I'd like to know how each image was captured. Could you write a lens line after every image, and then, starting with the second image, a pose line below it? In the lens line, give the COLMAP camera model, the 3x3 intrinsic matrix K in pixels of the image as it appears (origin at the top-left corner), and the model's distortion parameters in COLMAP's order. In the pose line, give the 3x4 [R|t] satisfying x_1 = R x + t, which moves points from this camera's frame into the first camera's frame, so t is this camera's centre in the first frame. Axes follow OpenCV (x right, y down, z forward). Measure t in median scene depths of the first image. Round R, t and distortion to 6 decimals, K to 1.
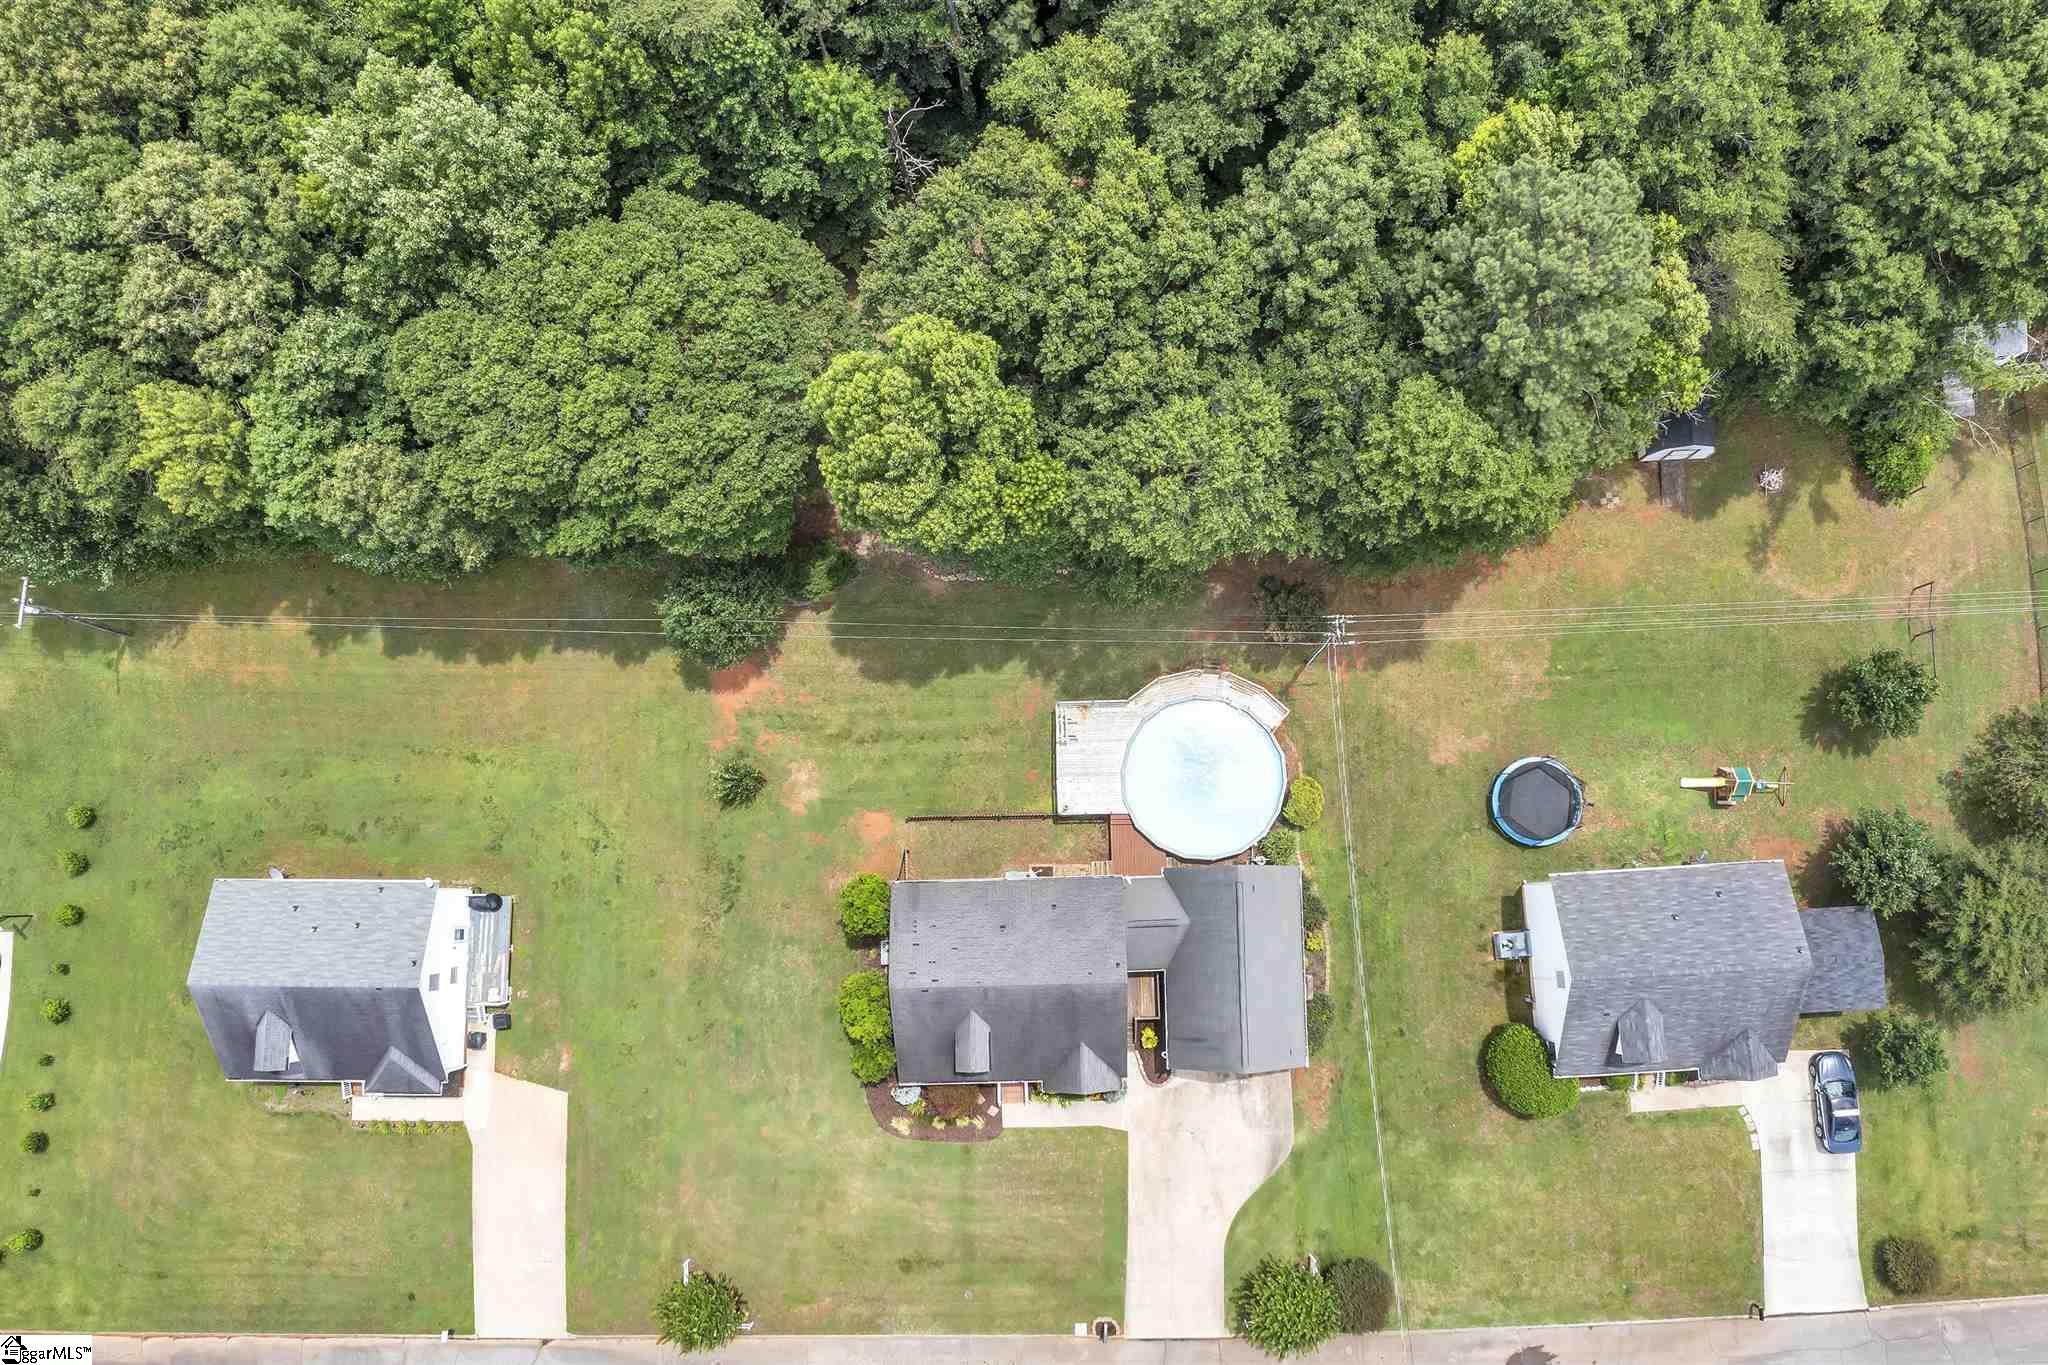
lens RADIAL K [[1648.9, 0, 1024.0], [0, 1648.9, 682.5], [0, 0, 1]] dist [0.016886, 0.005724]
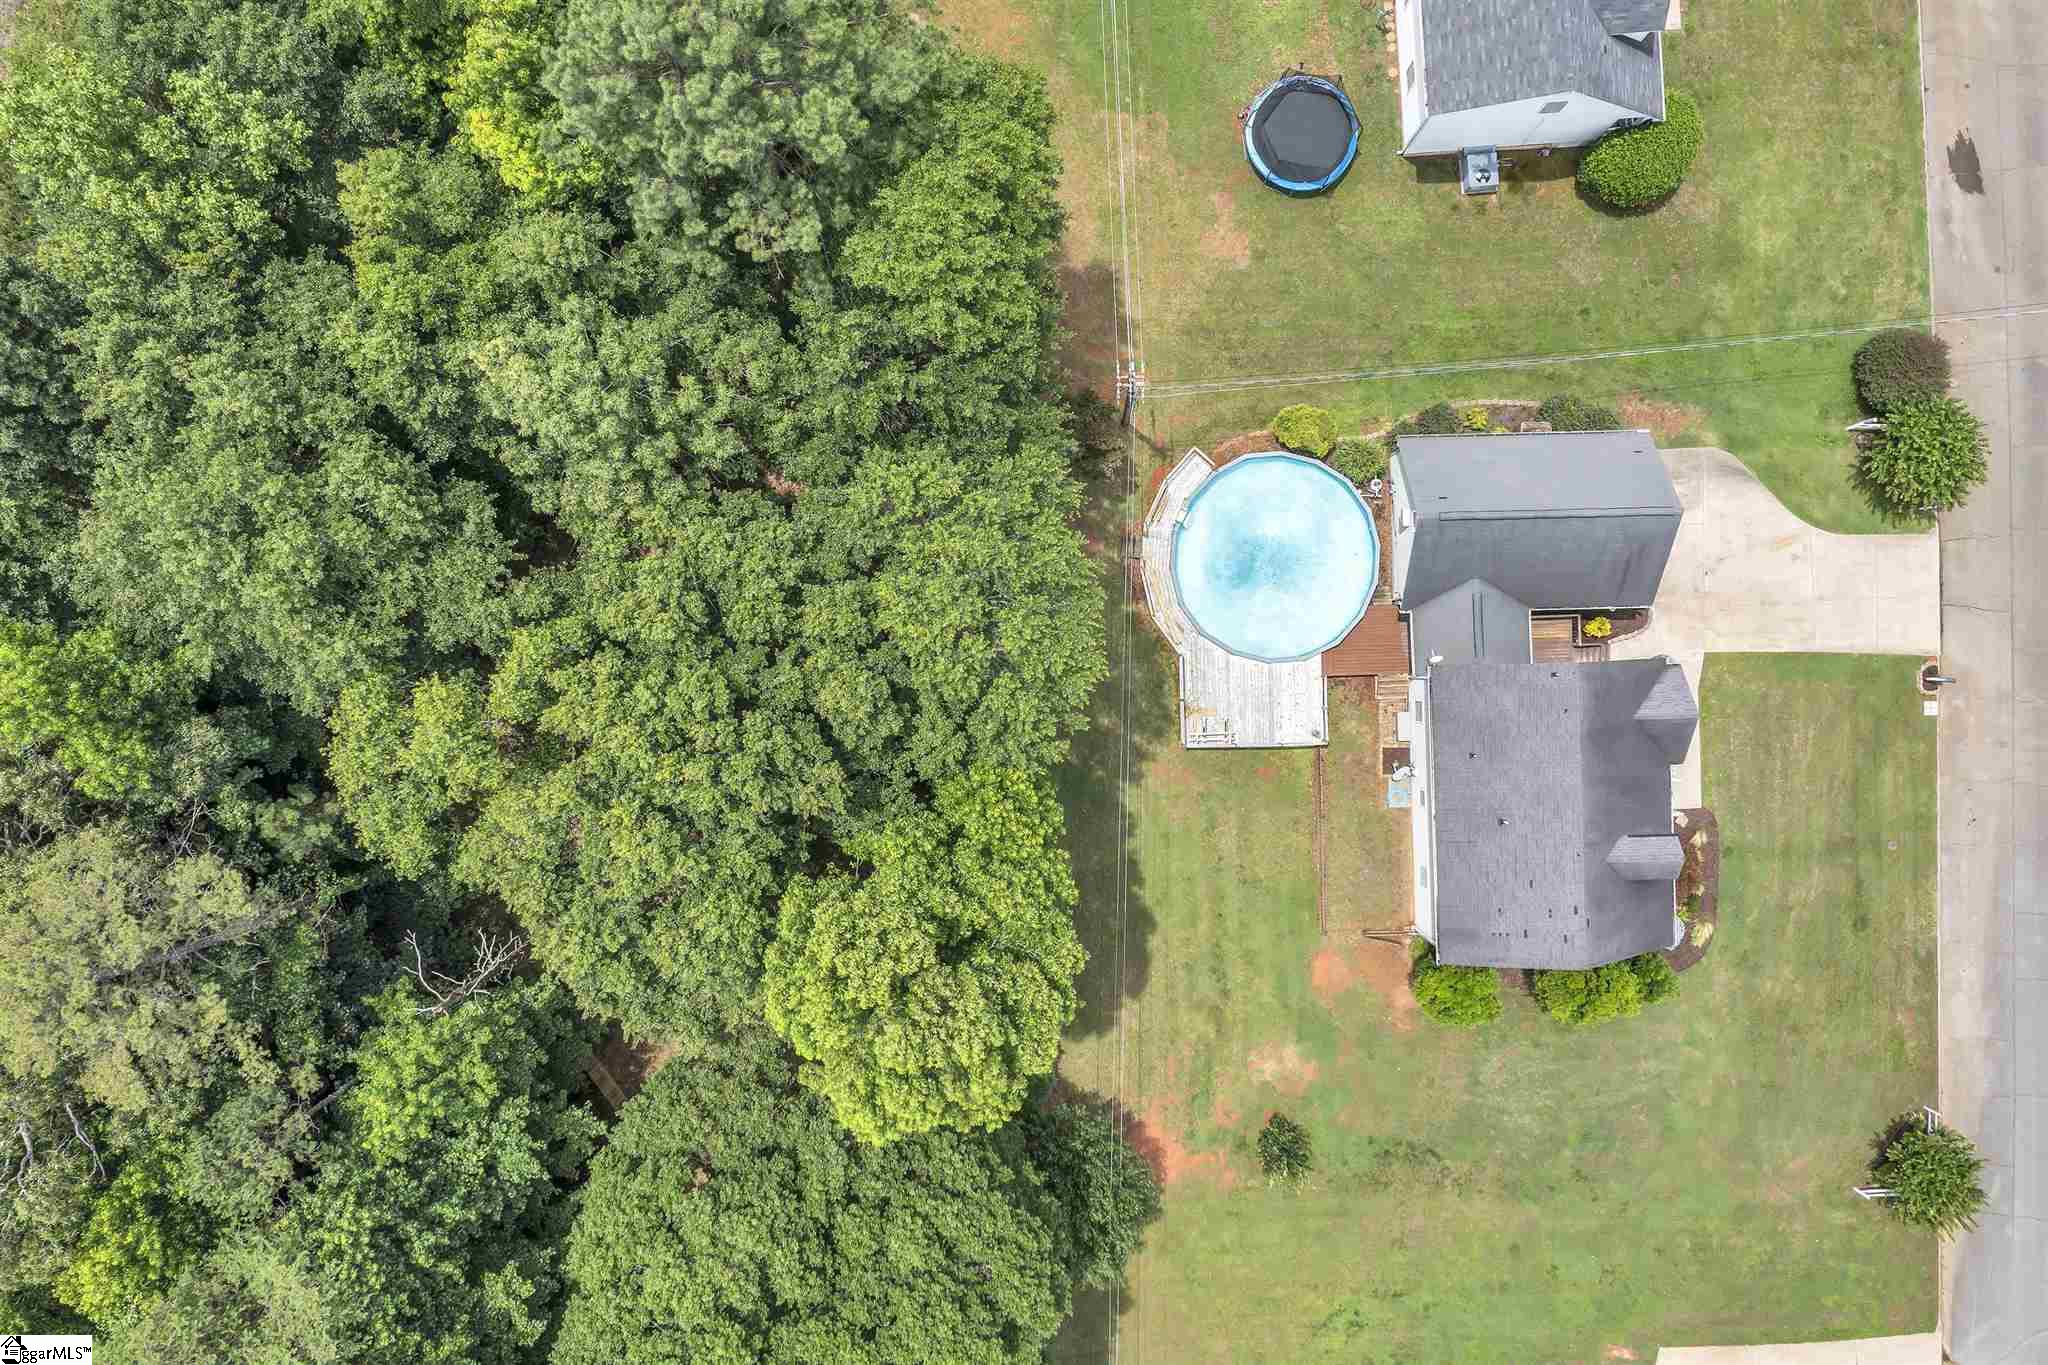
lens RADIAL K [[1626.2, 0, 1024.0], [0, 1626.2, 682.5], [0, 0, 1]] dist [0.003457, 0.006637]
pose [[-0.007695, -0.999930, 0.008933, 0.048617], [0.993374, -0.006620, 0.114734, -0.166972], [-0.114667, 0.009756, 0.993356, 0.276353]]
